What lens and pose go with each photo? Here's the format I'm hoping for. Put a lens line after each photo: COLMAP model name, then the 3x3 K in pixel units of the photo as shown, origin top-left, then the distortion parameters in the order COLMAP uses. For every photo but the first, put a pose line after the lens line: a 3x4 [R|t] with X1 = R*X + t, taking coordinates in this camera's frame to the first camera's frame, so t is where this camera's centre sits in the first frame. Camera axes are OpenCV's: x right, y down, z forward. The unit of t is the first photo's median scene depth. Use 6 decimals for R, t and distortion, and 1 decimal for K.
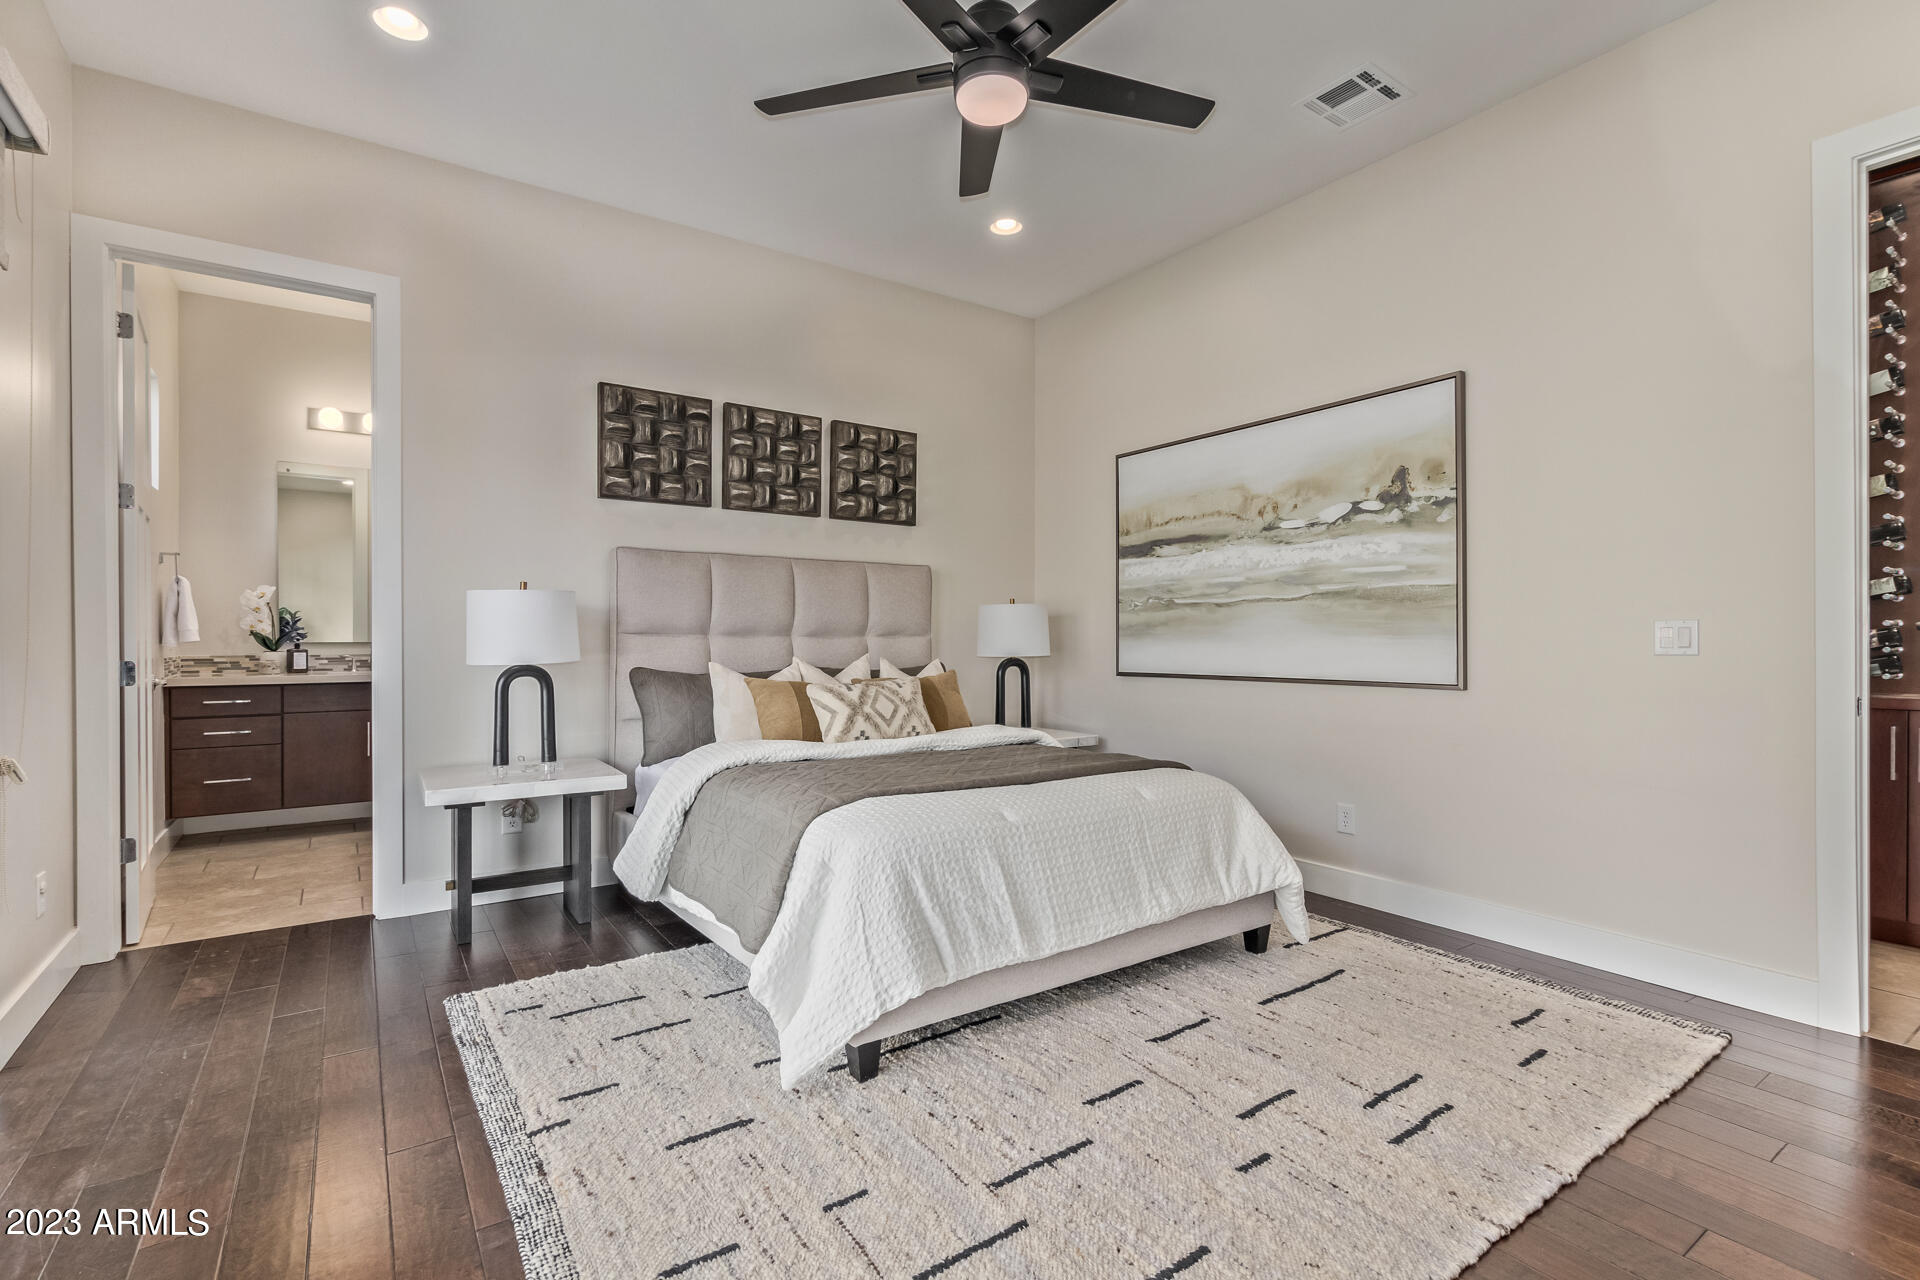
lens RADIAL K [[876.0, 0, 941.3], [0, 876.0, 646.0], [0, 0, 1]] dist [0.009801, -0.004735]
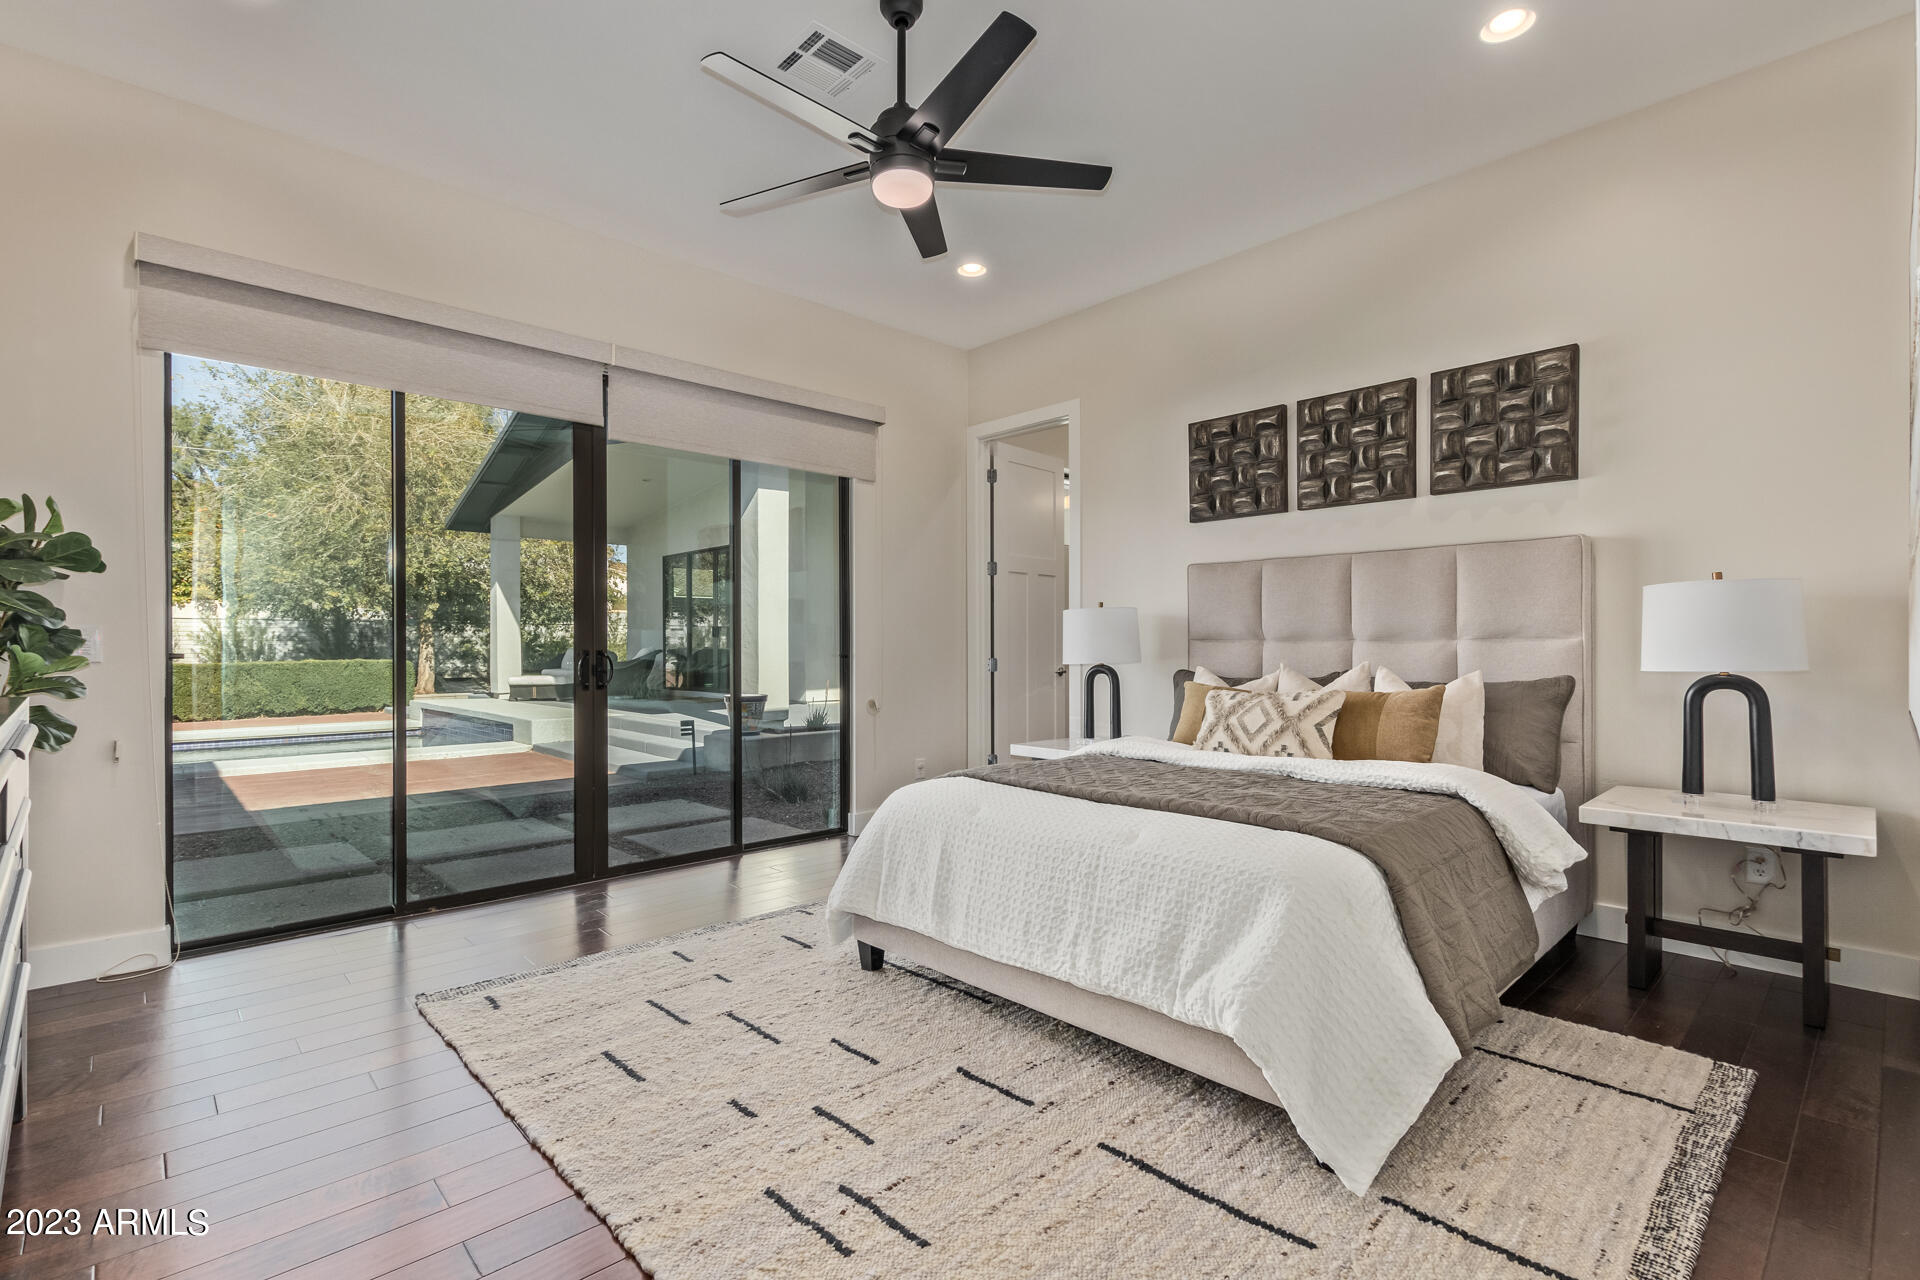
lens RADIAL K [[876.0, 0, 950.0], [0, 876.0, 641.1], [0, 0, 1]] dist [0.009801, -0.004735]
pose [[0.157410, -0.008089, -0.987500, 0.665653], [-0.004584, 0.999950, -0.008921, -0.001050], [0.987523, 0.005931, 0.157365, 0.475449]]
